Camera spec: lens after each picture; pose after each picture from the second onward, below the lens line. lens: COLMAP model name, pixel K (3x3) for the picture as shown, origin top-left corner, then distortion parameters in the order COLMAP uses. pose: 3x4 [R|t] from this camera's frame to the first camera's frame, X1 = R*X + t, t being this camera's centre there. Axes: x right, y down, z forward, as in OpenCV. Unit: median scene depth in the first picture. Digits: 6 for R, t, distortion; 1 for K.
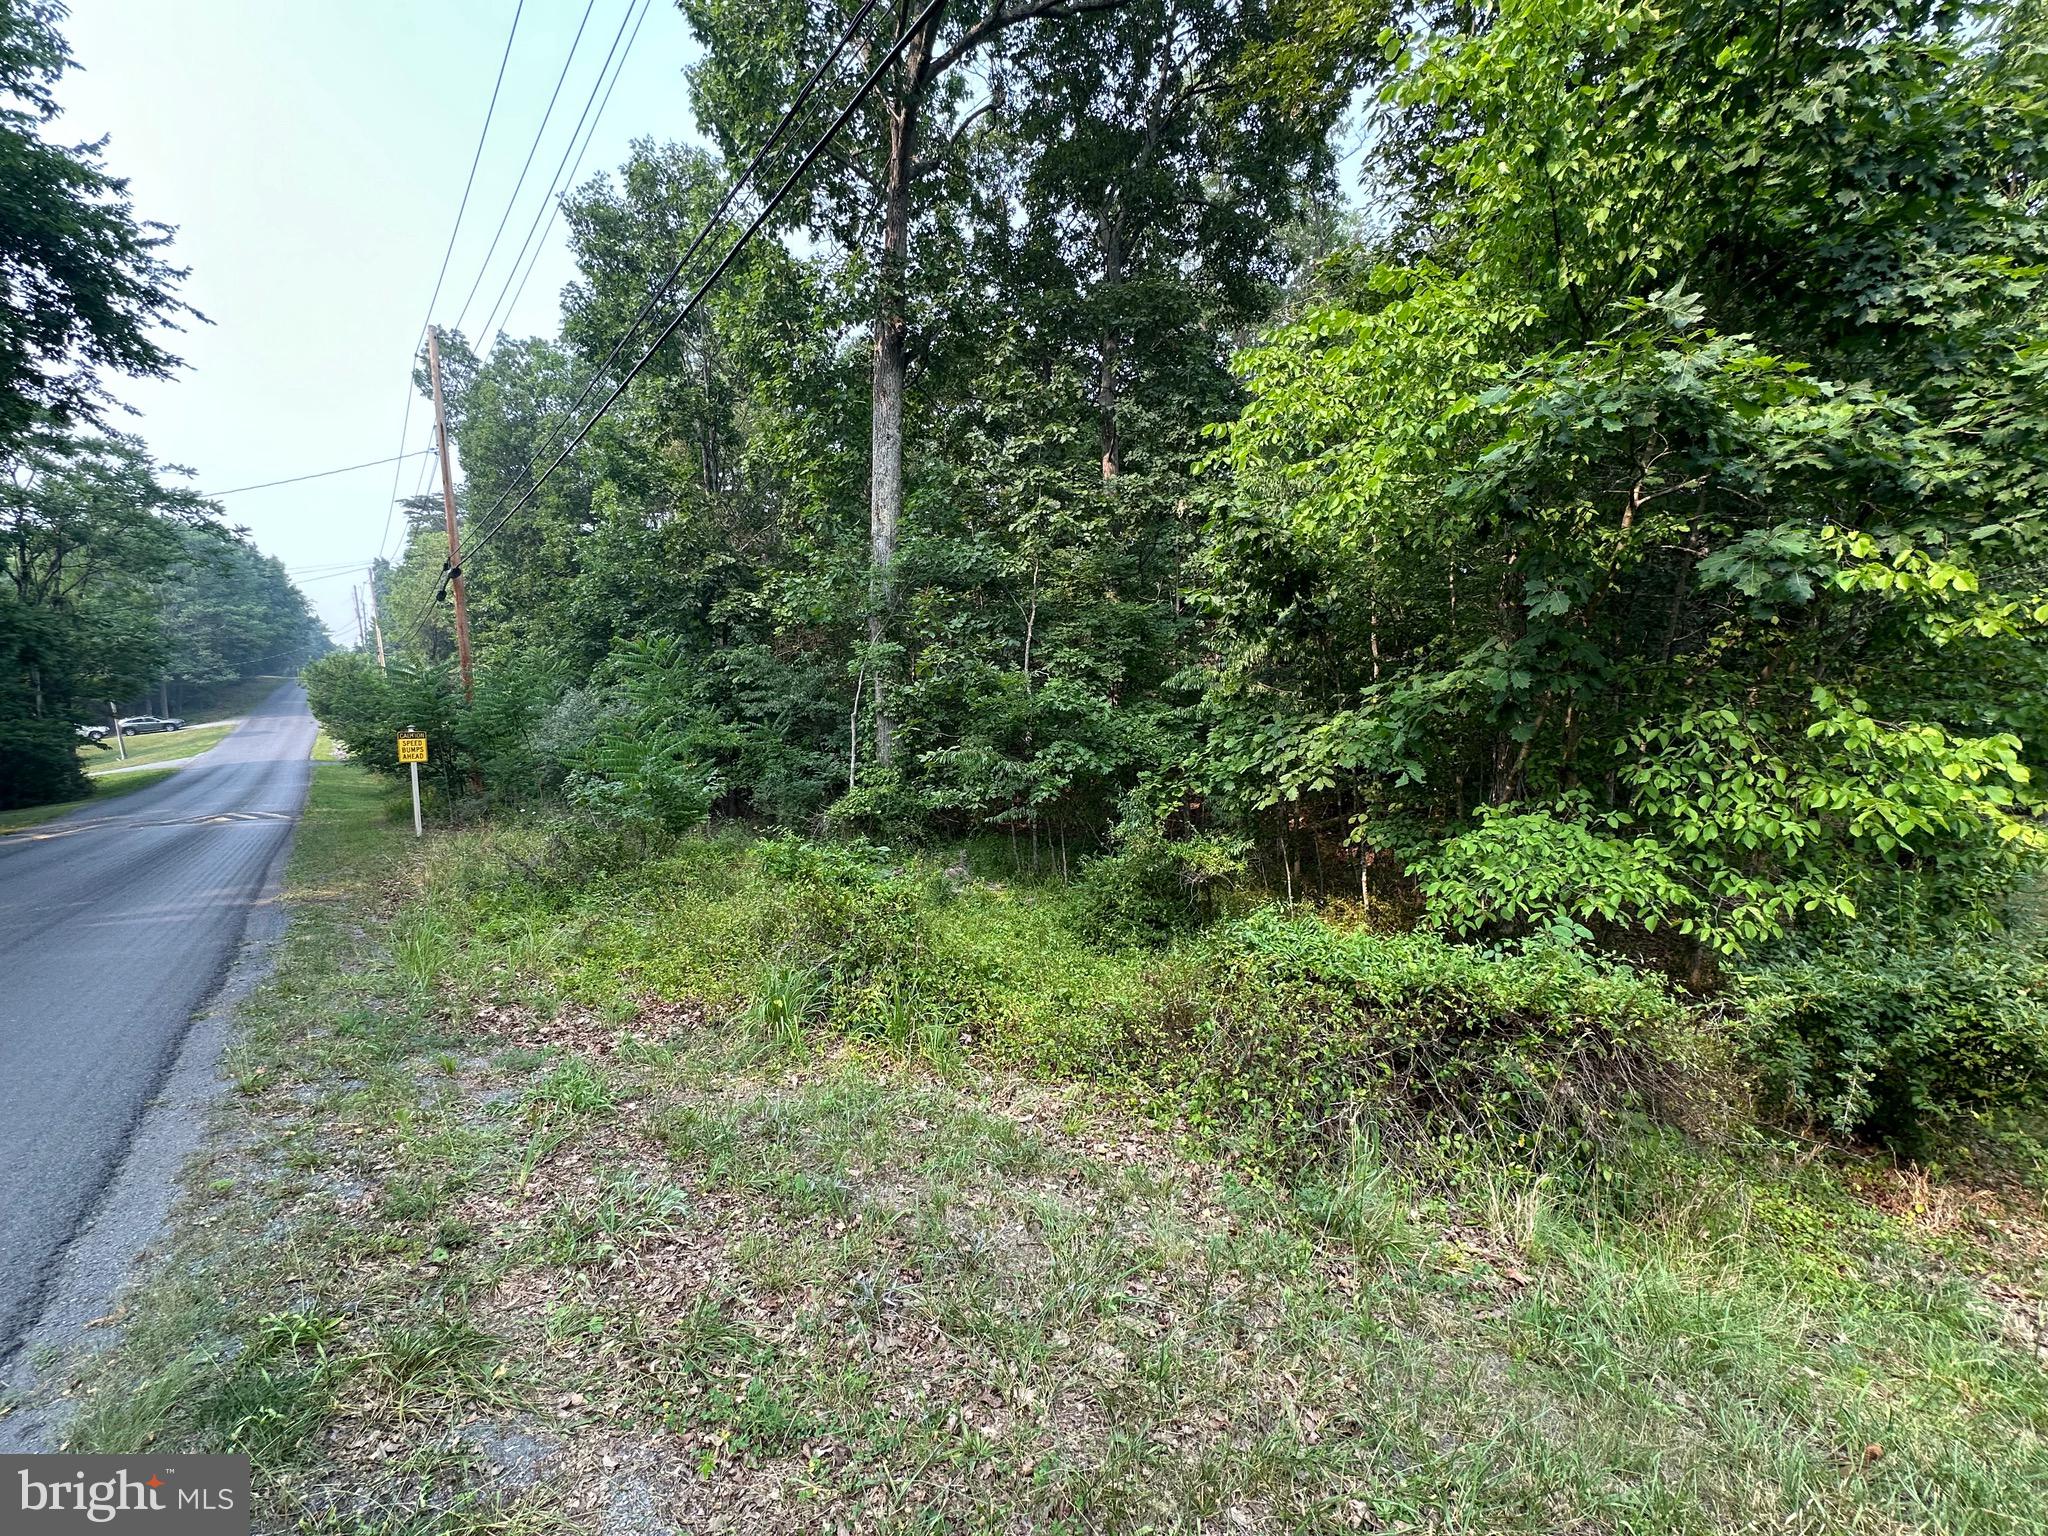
lens RADIAL K [[811.9, 0, 1024.0], [0, 811.9, 768.0], [0, 0, 1]] dist [-0.000499, -0.000285]
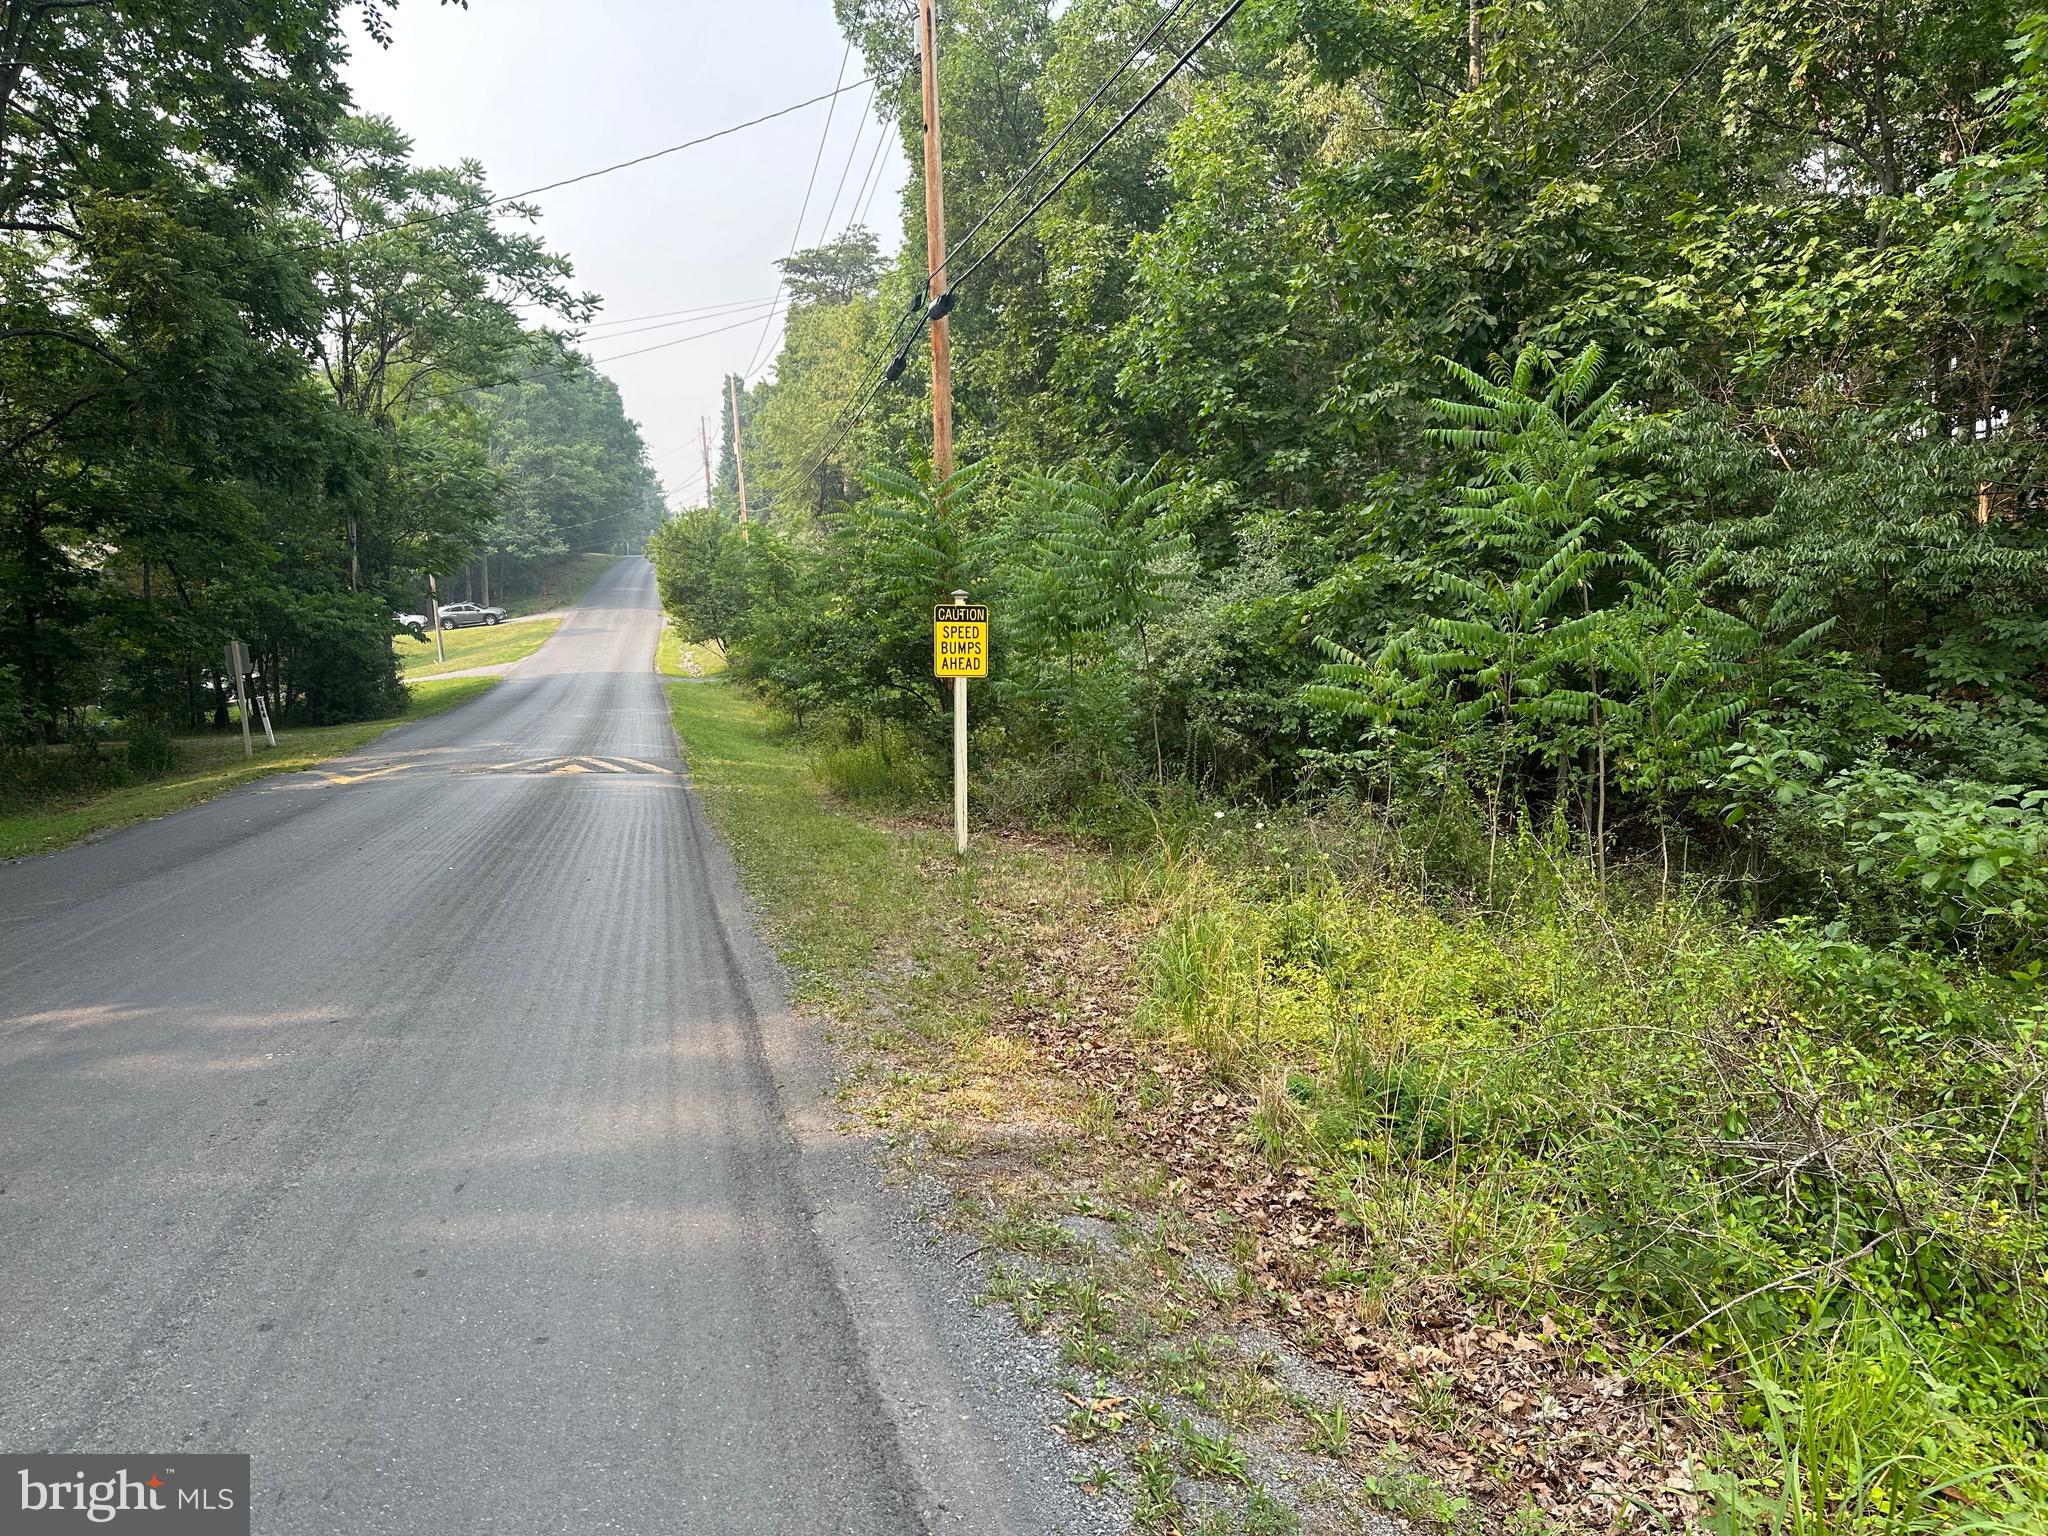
lens RADIAL K [[1409.4, 0, 1023.3], [0, 1409.4, 824.0], [0, 0, 1]] dist [0.005846, -0.026512]
pose [[0.900156, 0.091747, -0.425795, -0.153030], [-0.065374, 0.994949, 0.076178, 0.003715], [0.430634, -0.040736, 0.901607, 0.136812]]
